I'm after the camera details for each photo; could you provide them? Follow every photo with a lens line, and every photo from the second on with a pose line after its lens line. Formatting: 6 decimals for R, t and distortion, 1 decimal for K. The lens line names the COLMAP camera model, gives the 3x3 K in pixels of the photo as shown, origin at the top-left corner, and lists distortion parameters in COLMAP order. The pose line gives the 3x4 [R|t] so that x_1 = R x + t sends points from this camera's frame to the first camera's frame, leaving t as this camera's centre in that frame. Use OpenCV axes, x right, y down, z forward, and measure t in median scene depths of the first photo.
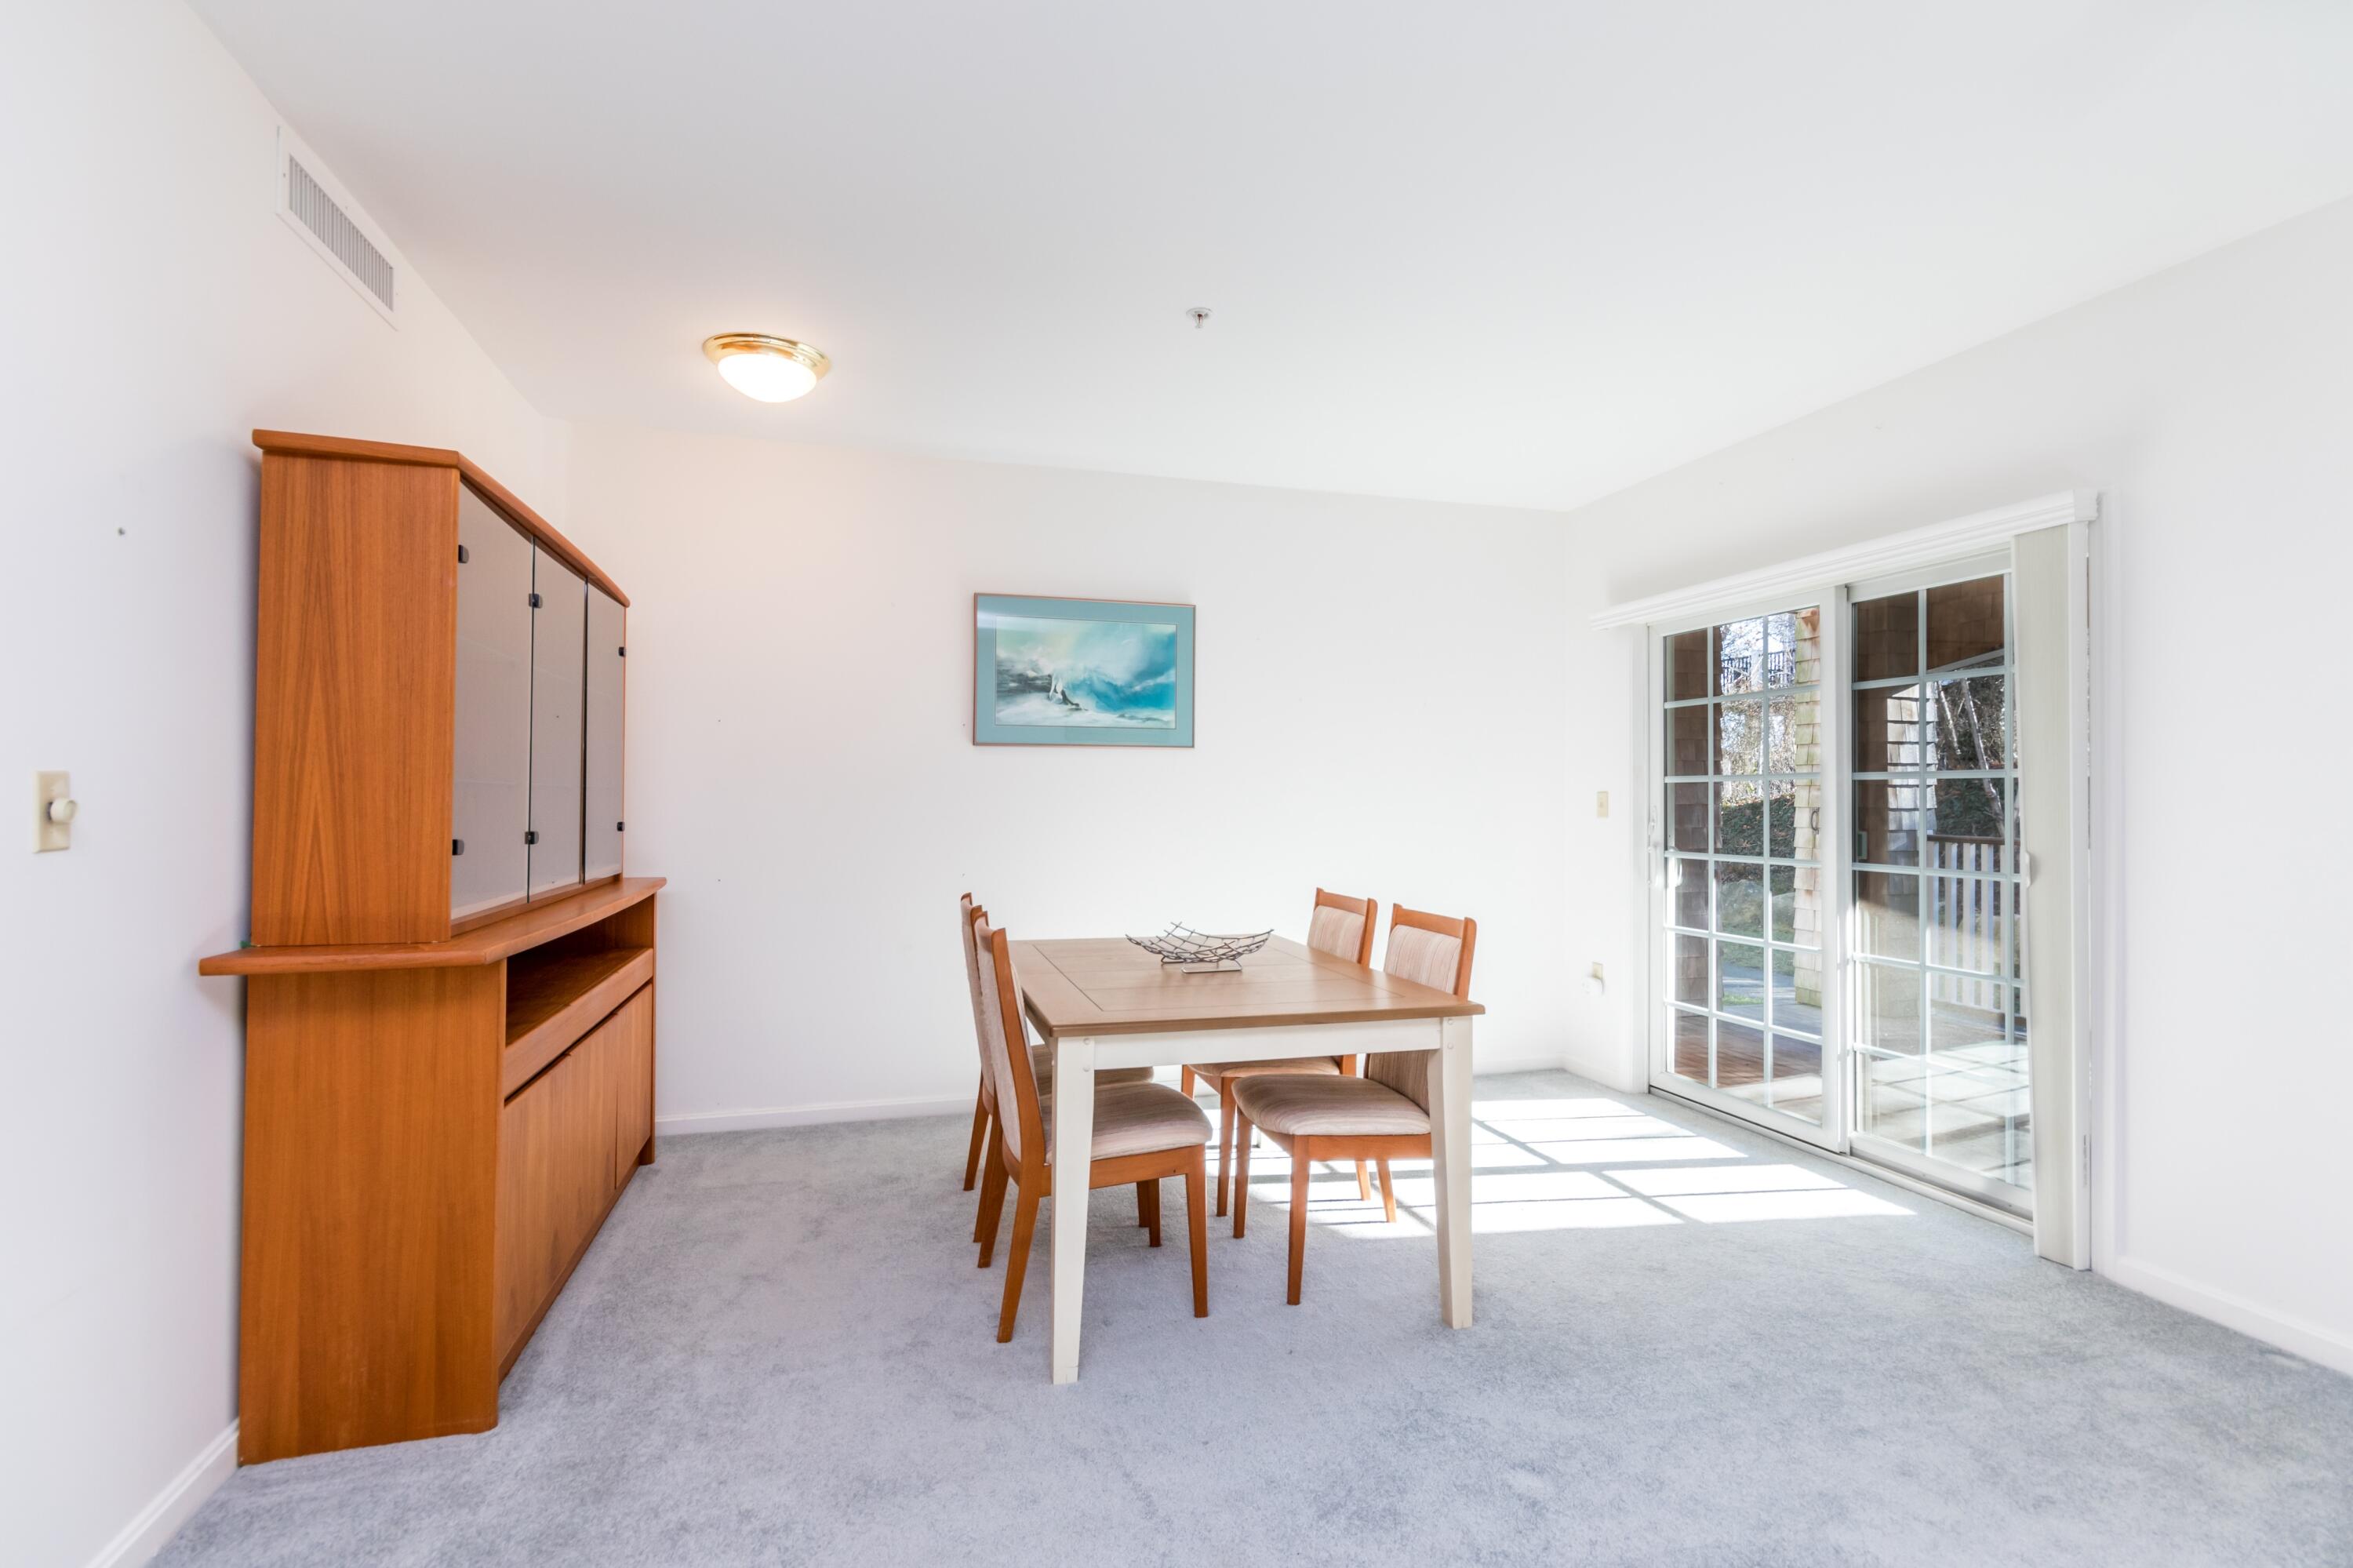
lens RADIAL K [[1081.0, 0, 1176.5], [0, 1081.0, 784.0], [0, 0, 1]] dist [0.002045, 0.000571]
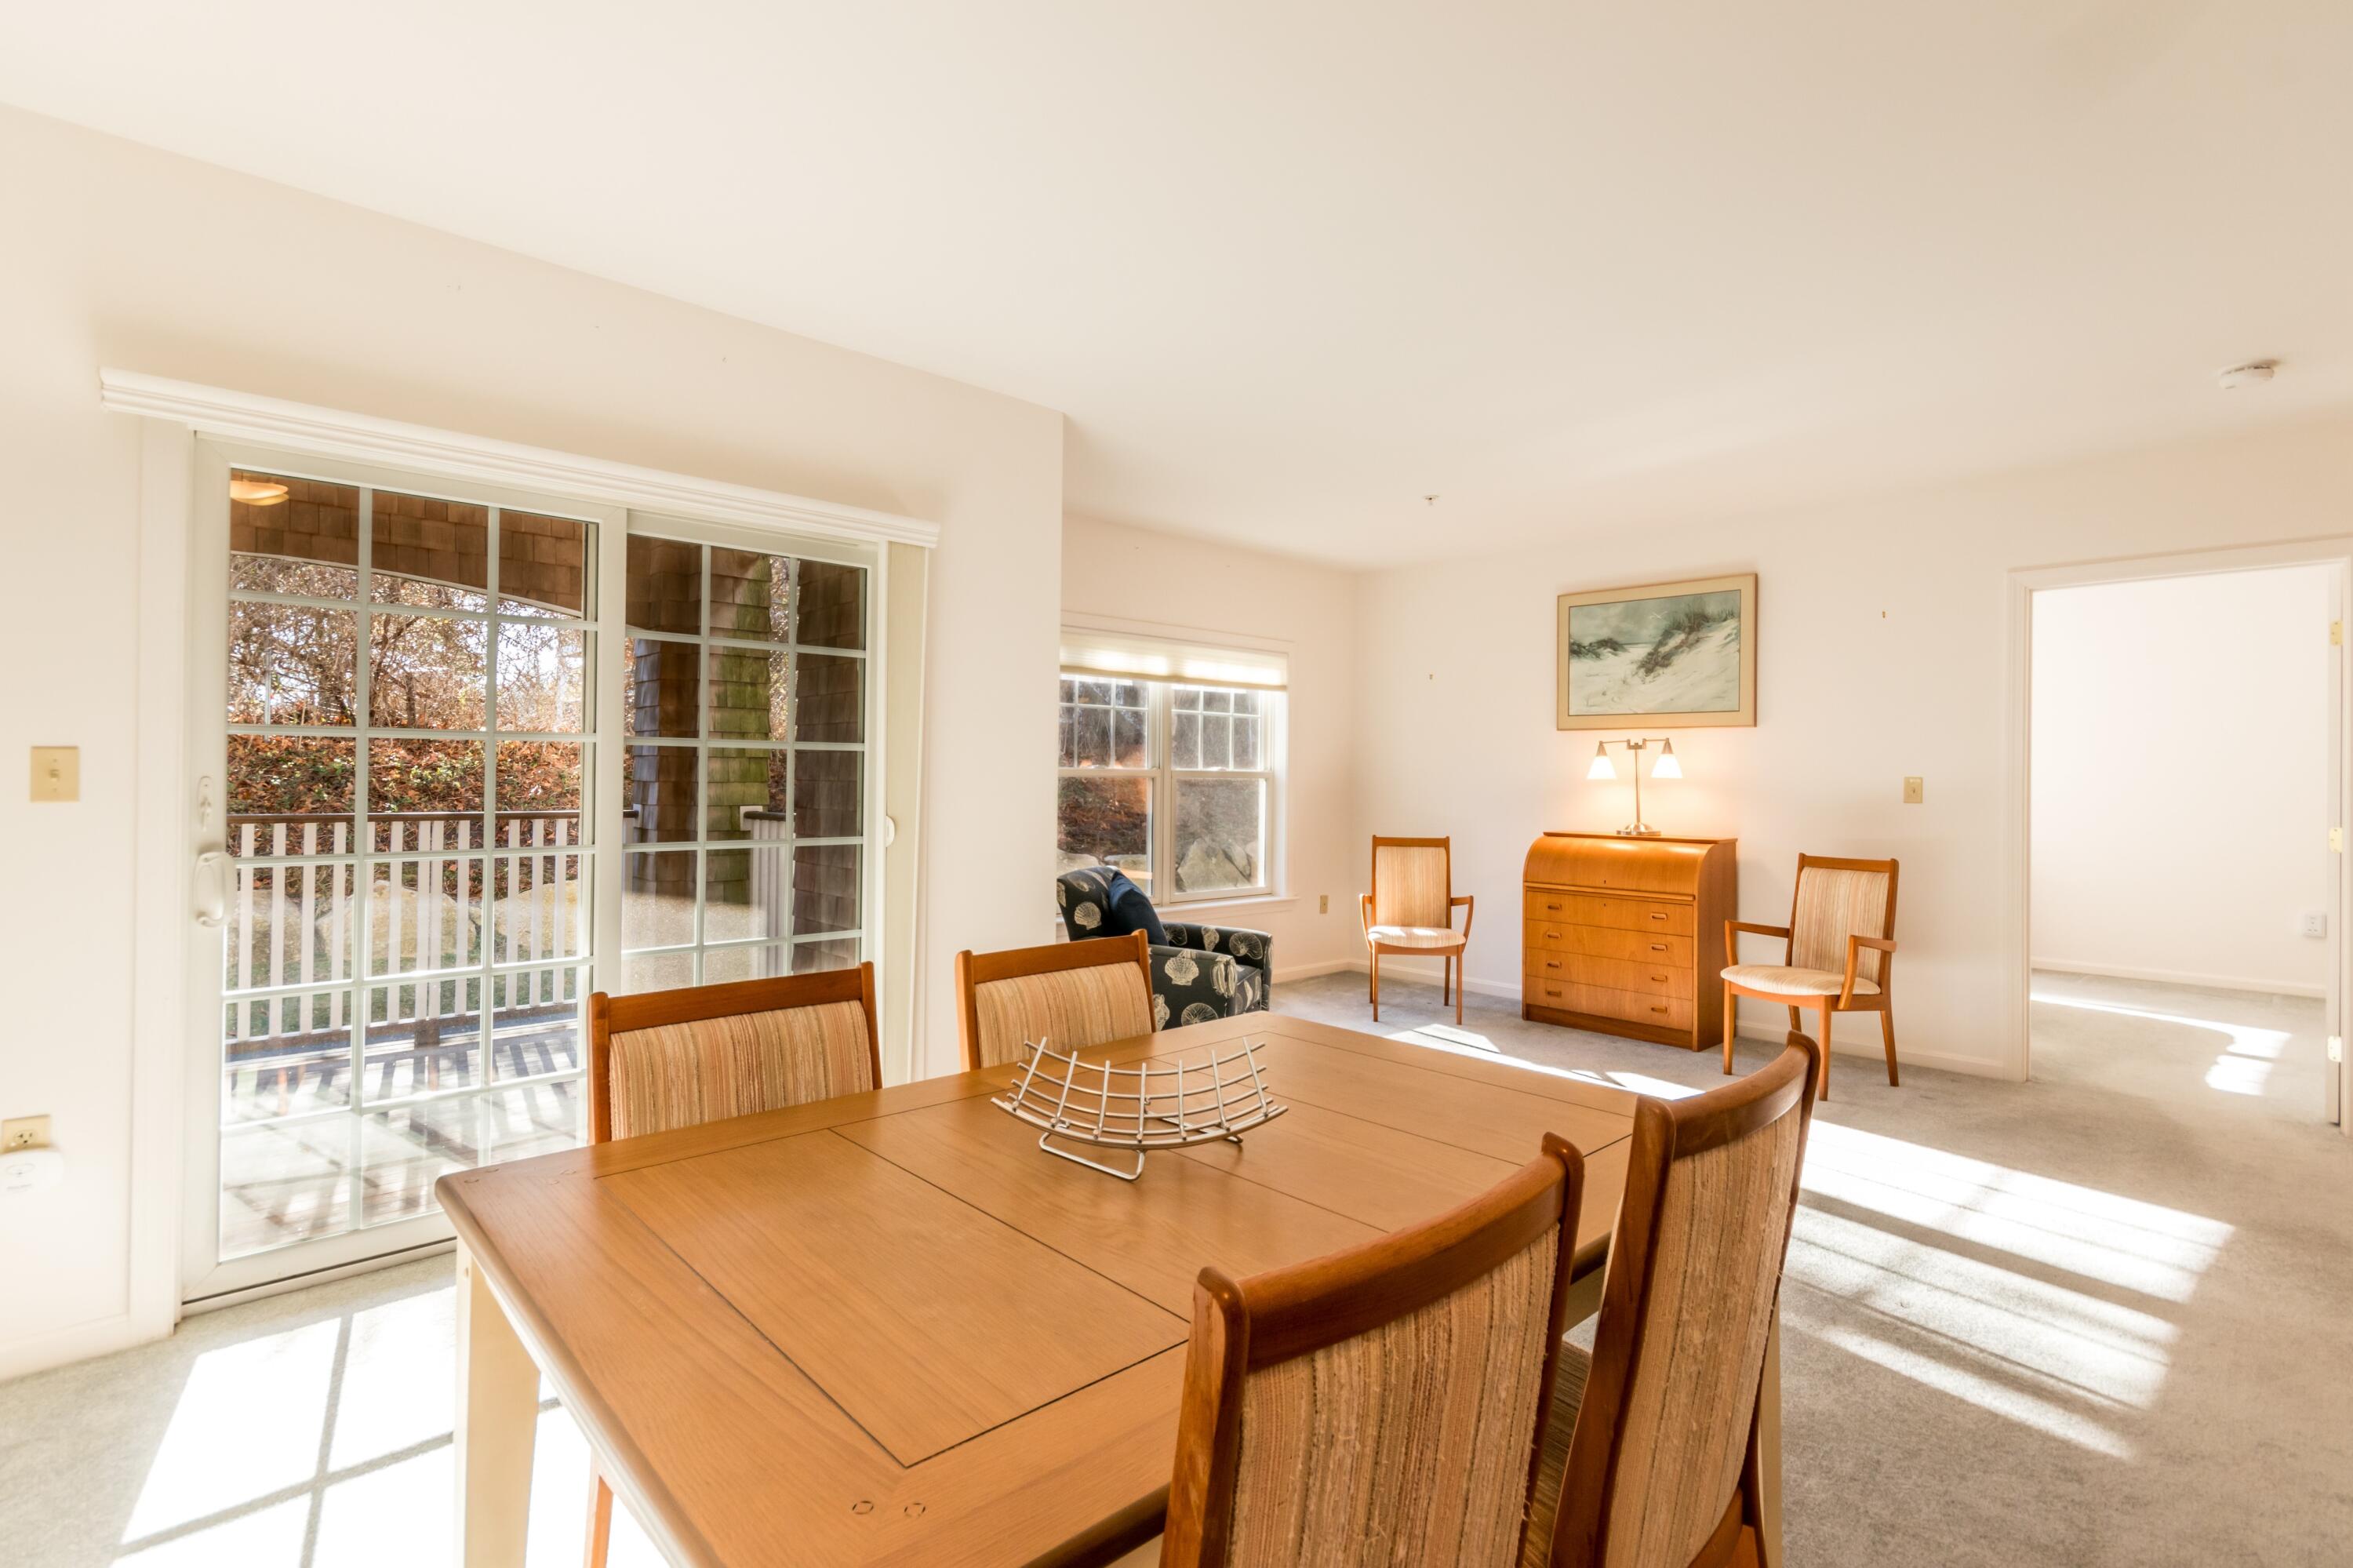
lens RADIAL K [[1105.4, 0, 1192.0], [0, 1105.4, 765.9], [0, 0, 1]] dist [0.000143, -0.000412]
pose [[-0.457227, -0.000509, 0.889350, -0.311510], [-0.023565, 0.999656, -0.011543, 0.011306], [-0.889038, -0.026236, -0.457082, 0.930779]]
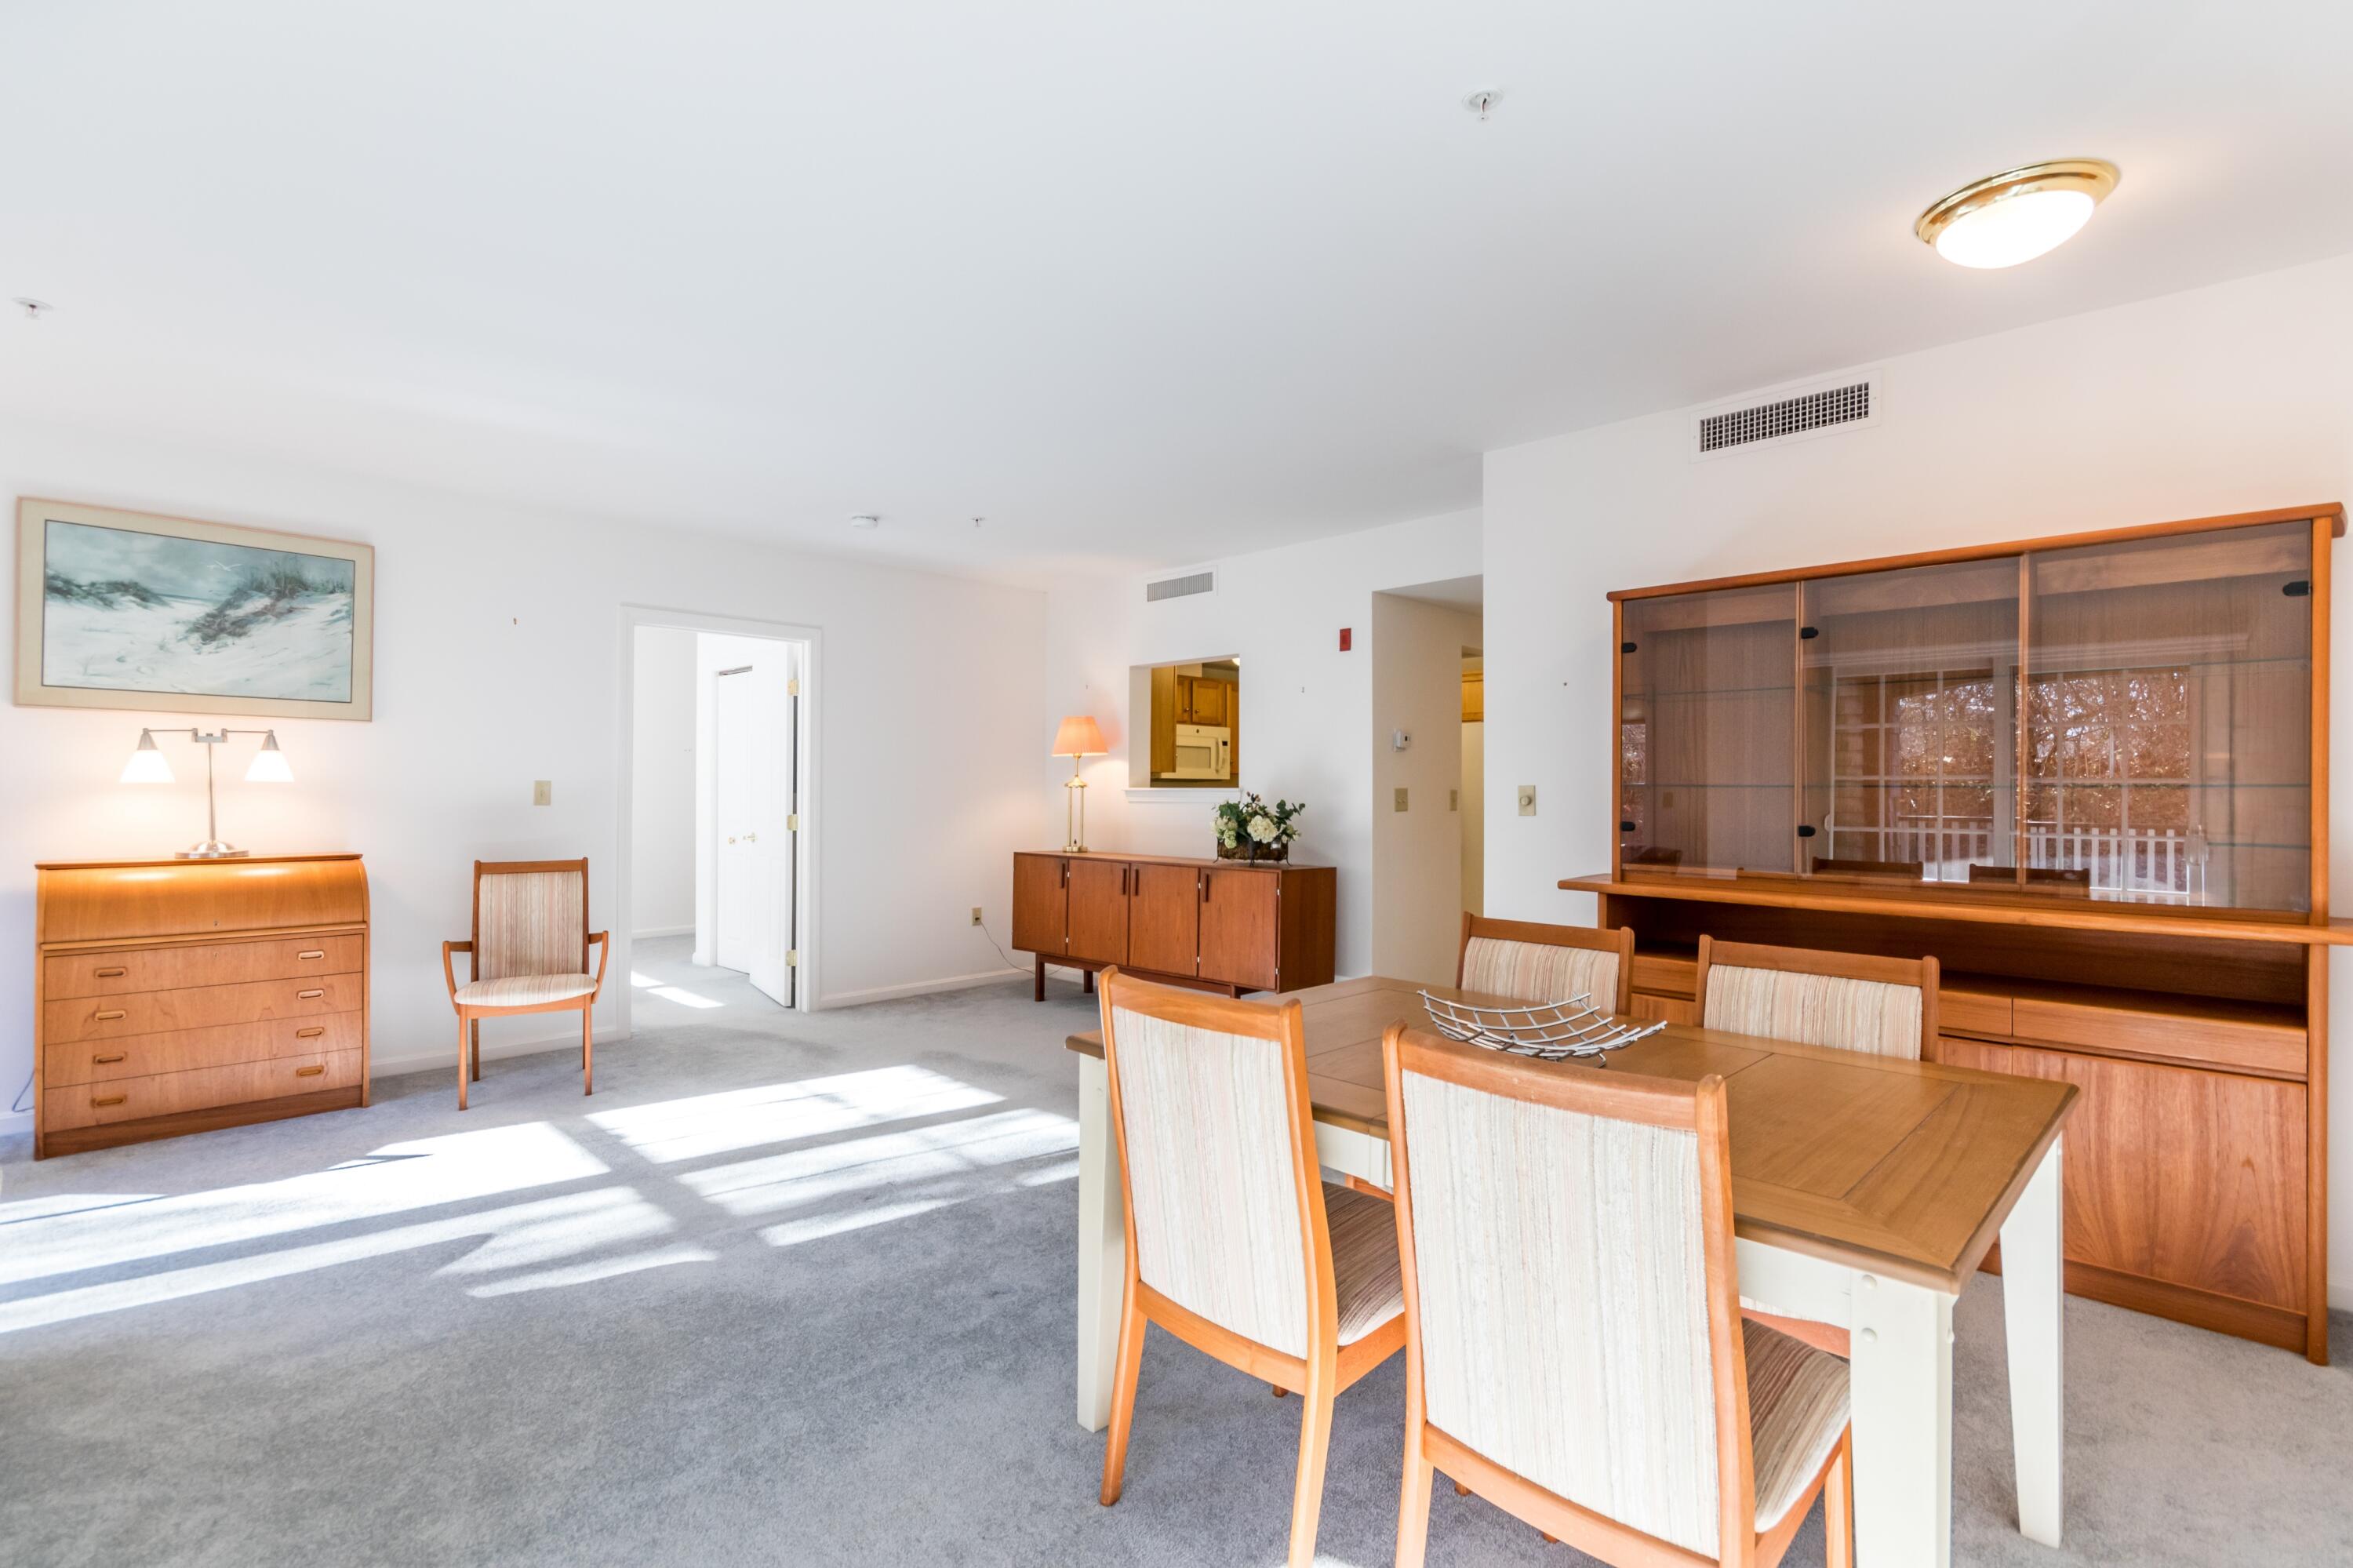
lens RADIAL K [[1088.6, 0, 1176.5], [0, 1088.6, 784.0], [0, 0, 1]] dist [0.000163, -0.000212]
pose [[-0.875064, -0.011893, -0.483862, 0.390010], [-0.002606, 0.999799, -0.019861, 0.018349], [0.484001, -0.016119, -0.874919, 1.134160]]
